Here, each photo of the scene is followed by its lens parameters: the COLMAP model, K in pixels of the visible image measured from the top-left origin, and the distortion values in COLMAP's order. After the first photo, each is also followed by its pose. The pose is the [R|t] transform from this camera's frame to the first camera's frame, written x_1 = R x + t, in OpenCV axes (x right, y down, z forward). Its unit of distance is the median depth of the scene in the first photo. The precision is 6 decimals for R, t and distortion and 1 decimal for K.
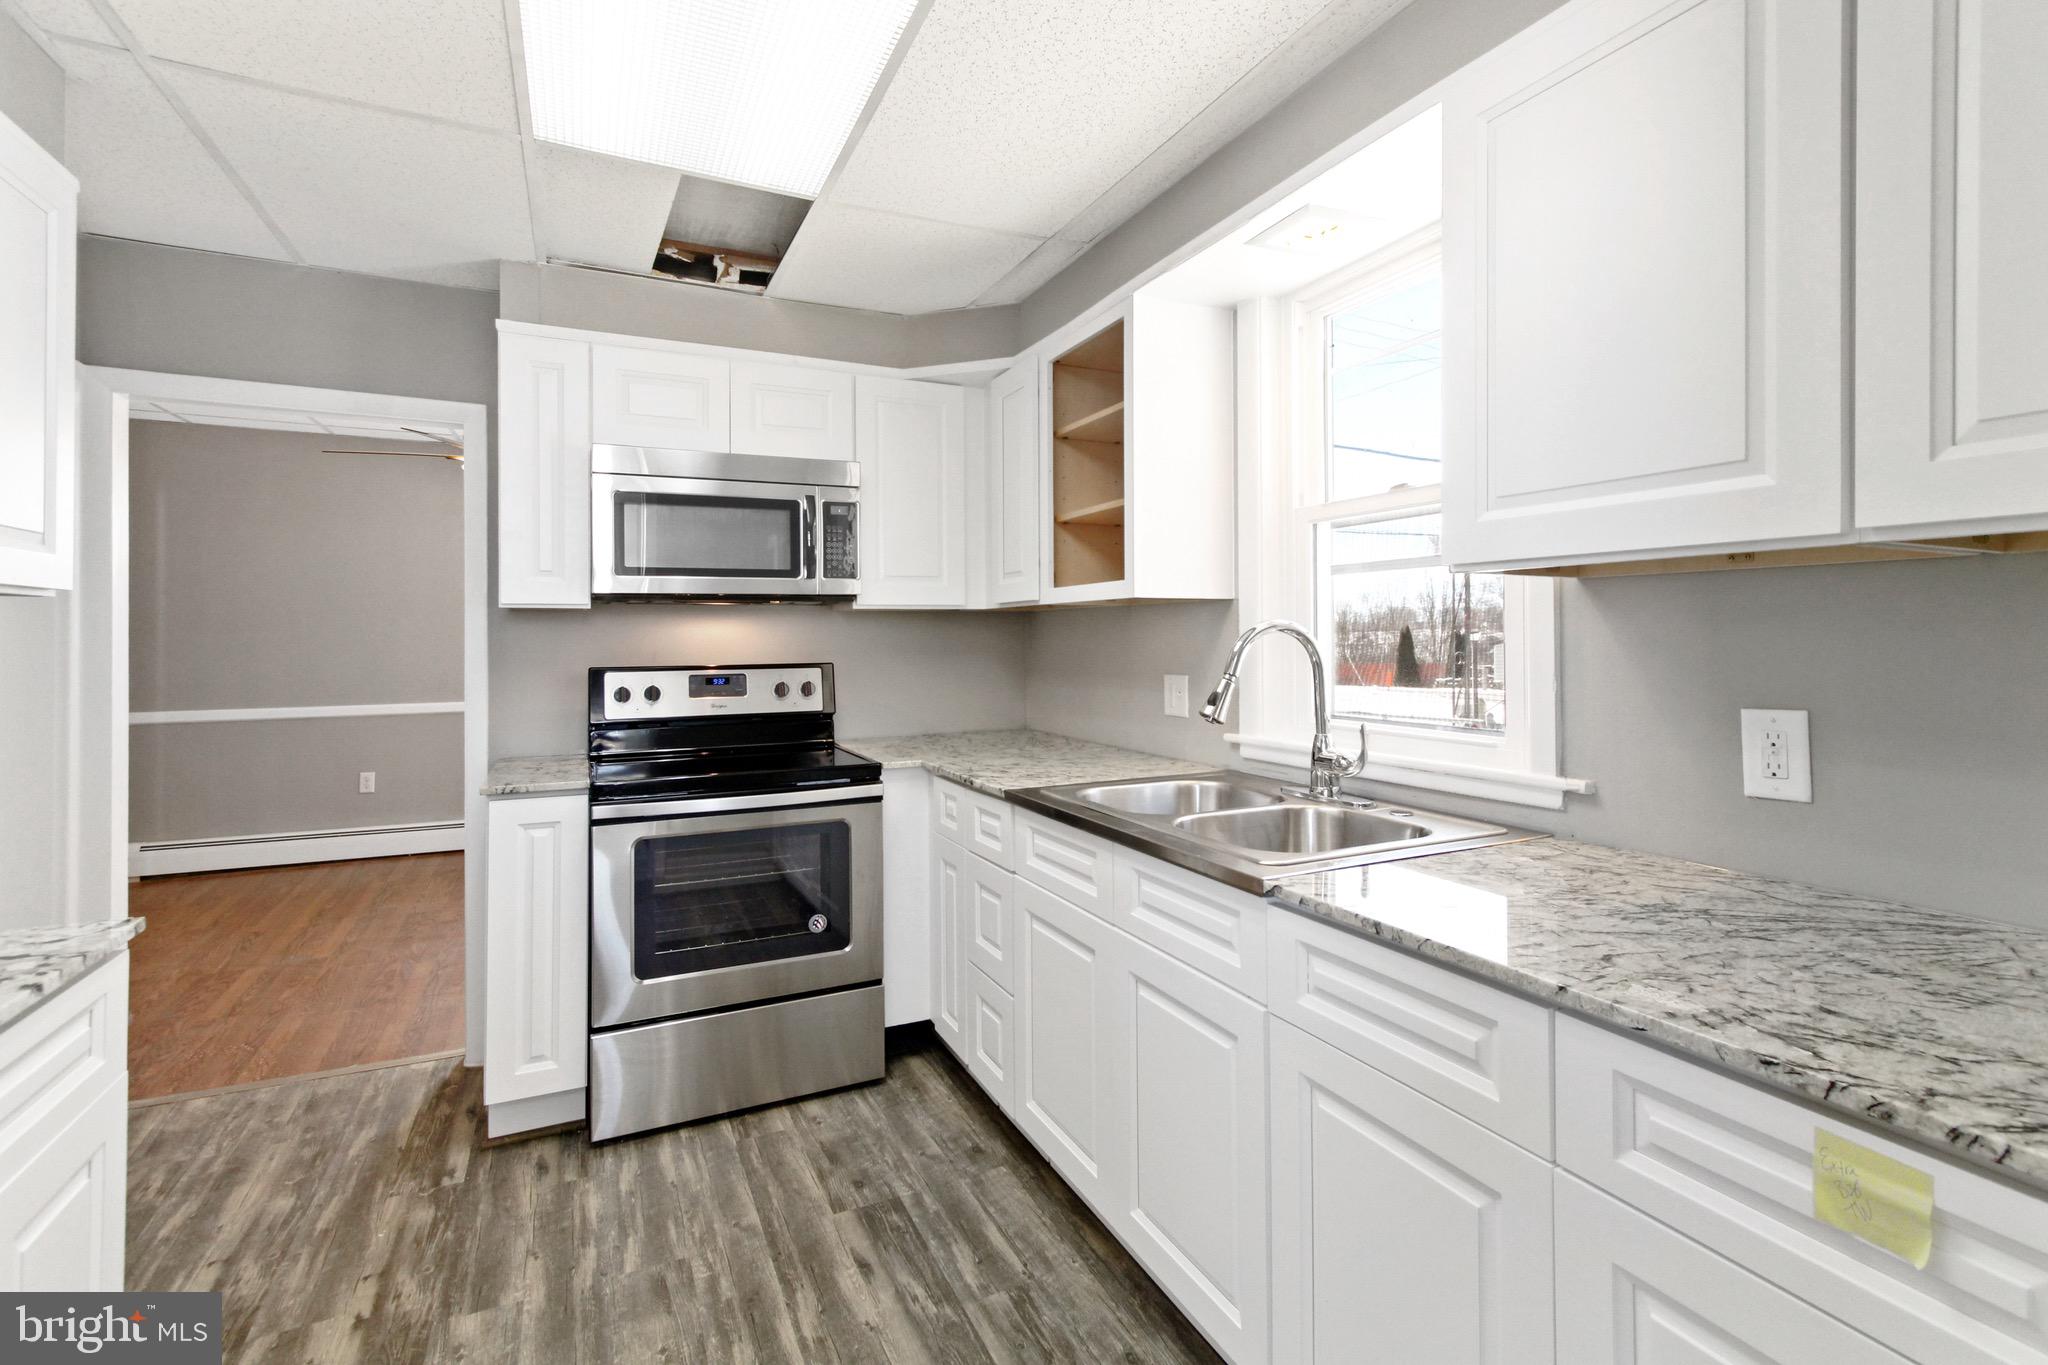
lens RADIAL K [[966.0, 0, 1071.6], [0, 966.0, 635.6], [0, 0, 1]] dist [0.000807, 0.001930]
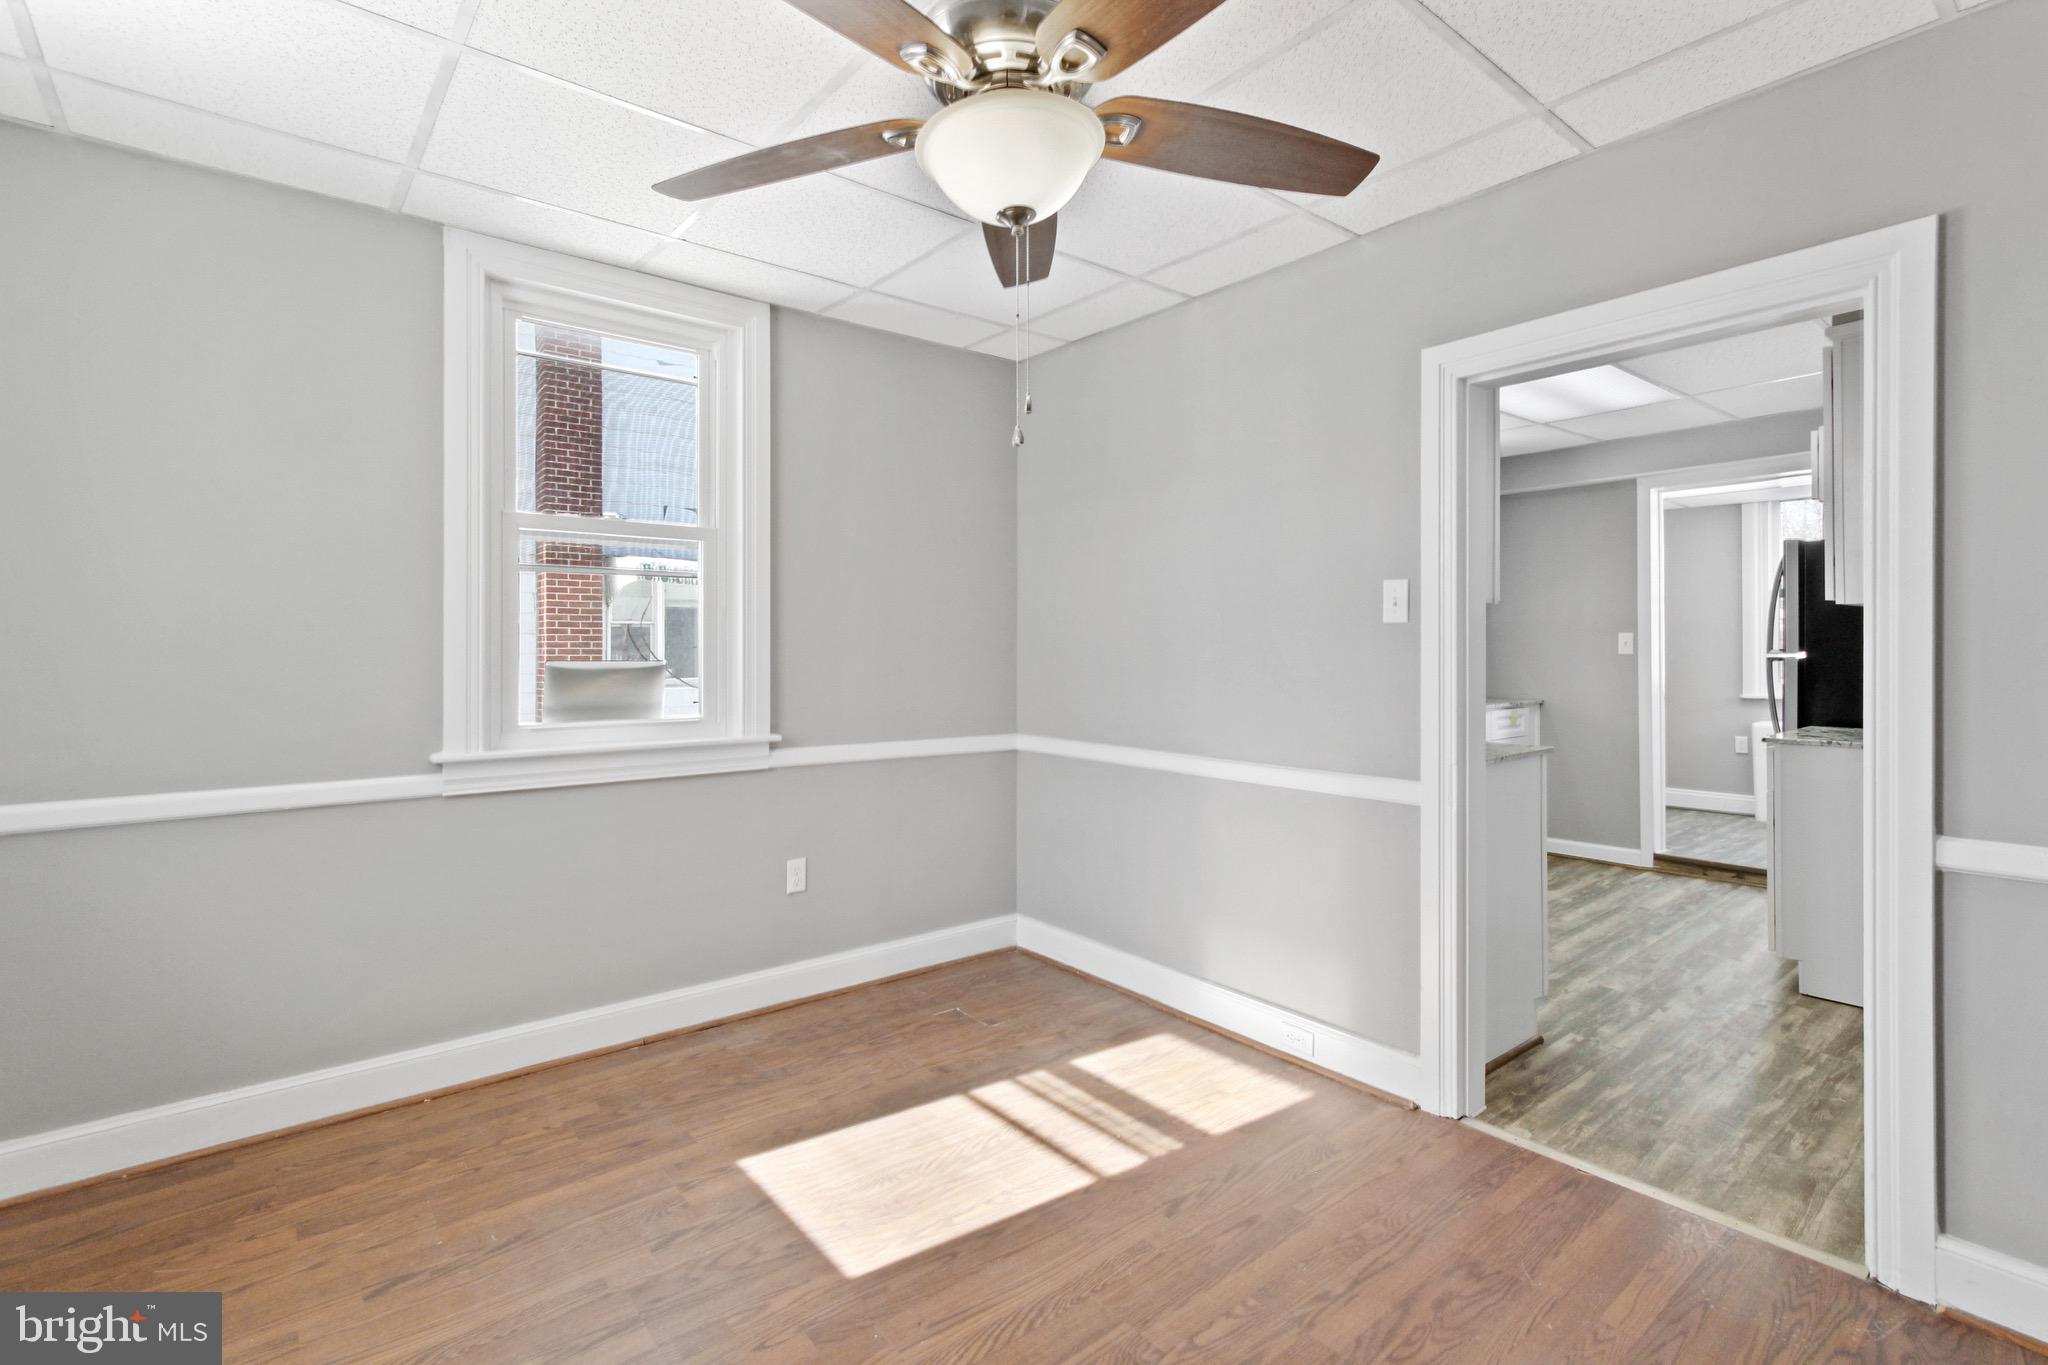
lens RADIAL K [[966.0, 0, 1016.1], [0, 966.0, 645.4], [0, 0, 1]] dist [0.000807, 0.001930]
pose [[-0.216916, 0.003554, 0.976184, -2.027224], [-0.003152, 0.999986, -0.004341, 0.032456], [-0.976185, -0.004019, -0.216901, 2.332475]]
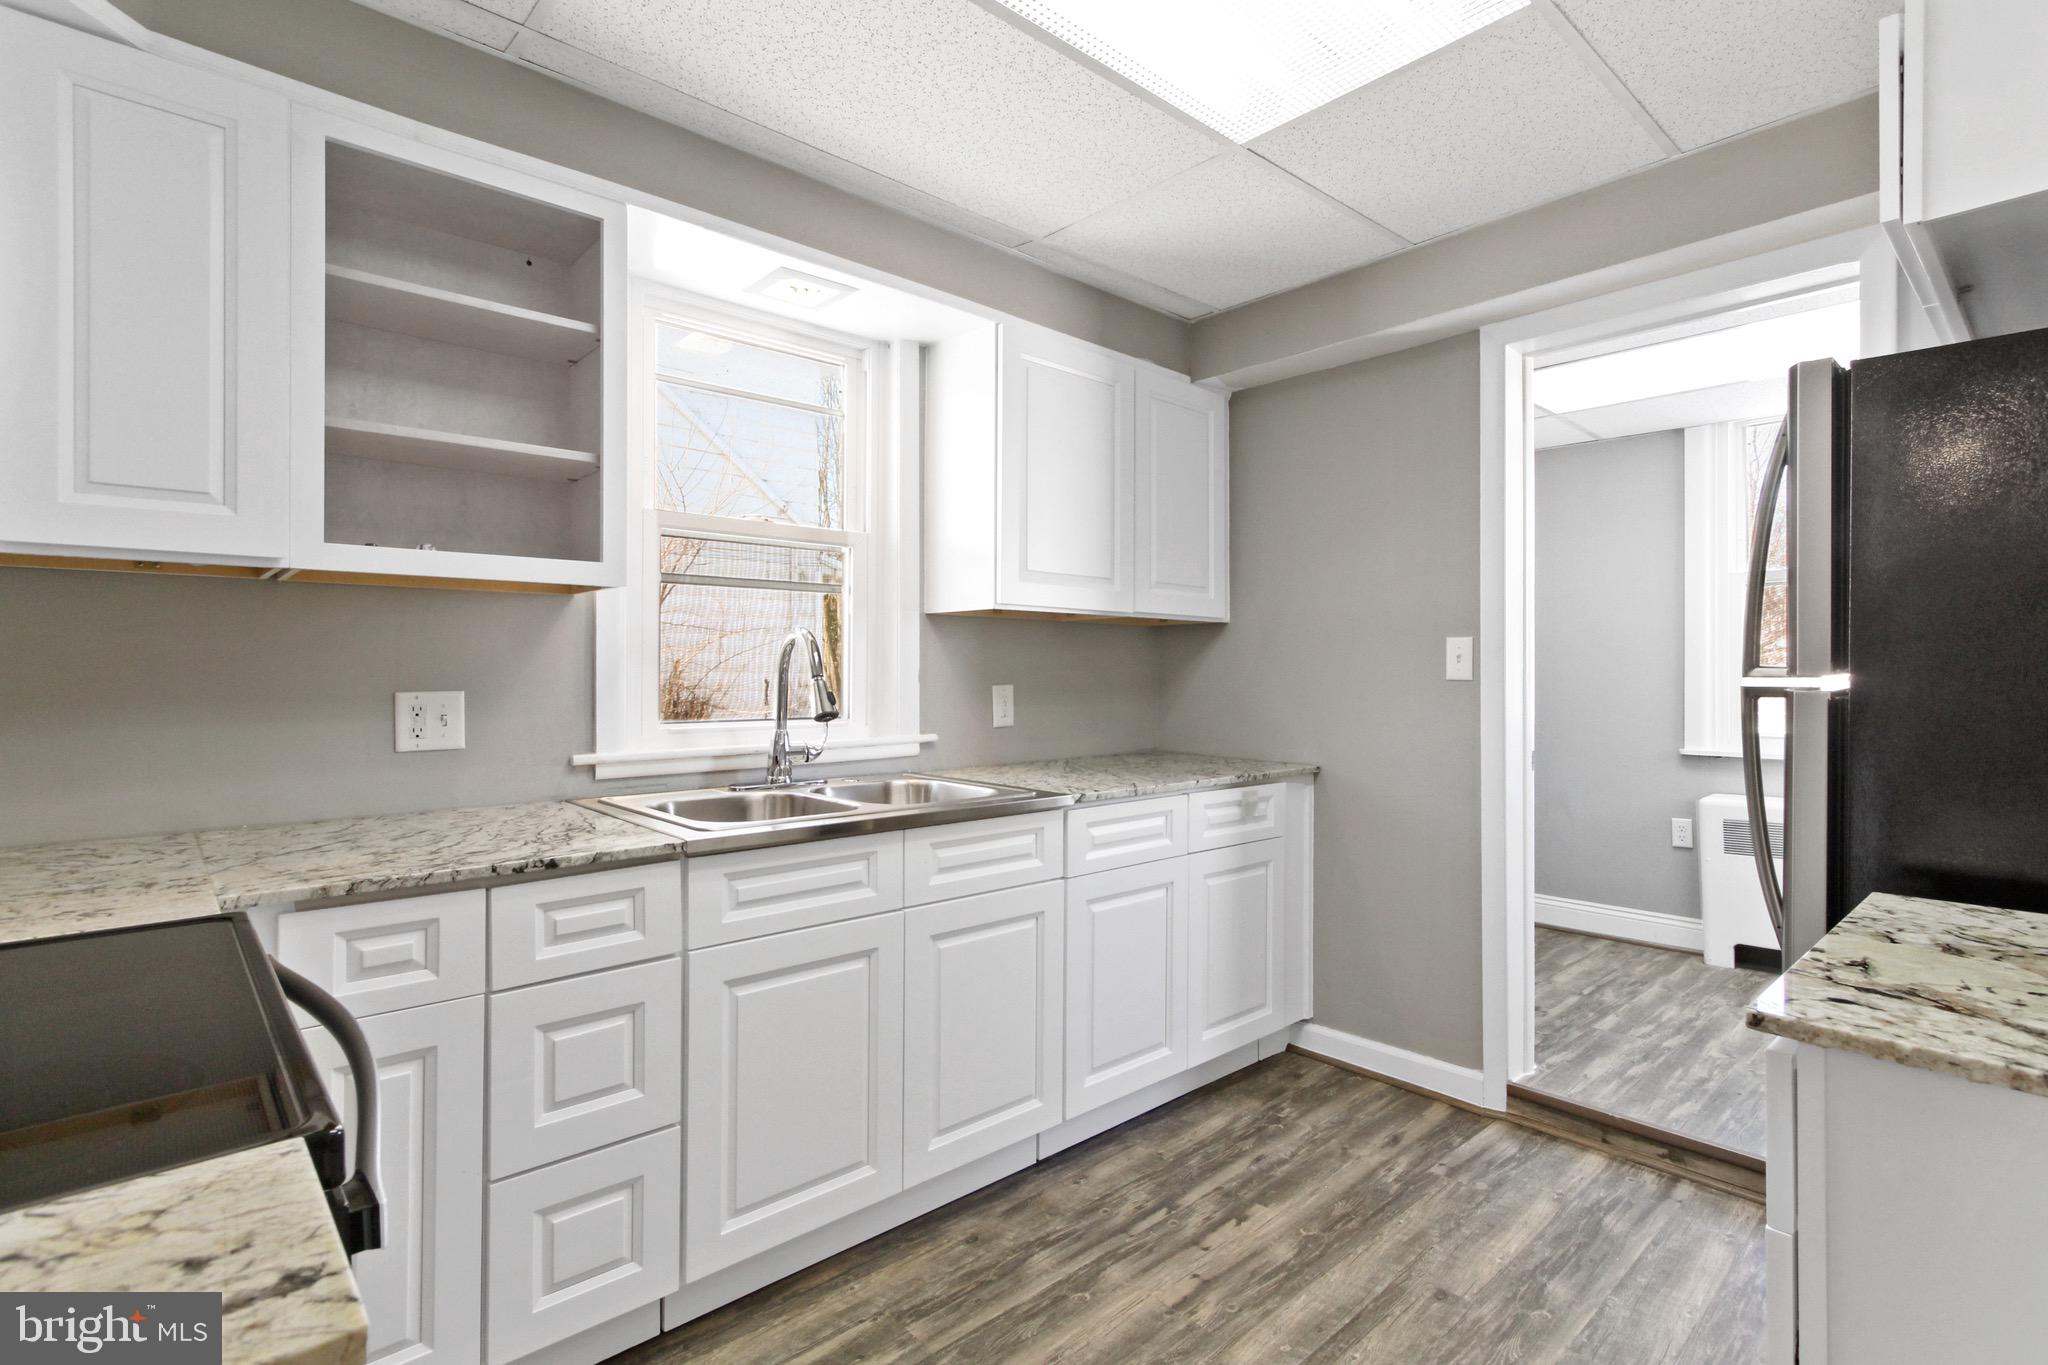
lens RADIAL K [[966.0, 0, 1030.5], [0, 966.0, 675.6], [0, 0, 1]] dist [0.000807, 0.001930]
pose [[-0.262999, -0.001787, 0.964795, -0.901891], [-0.003288, 0.999994, 0.000956, 0.035898], [-0.964791, -0.002921, -0.263003, 1.009891]]
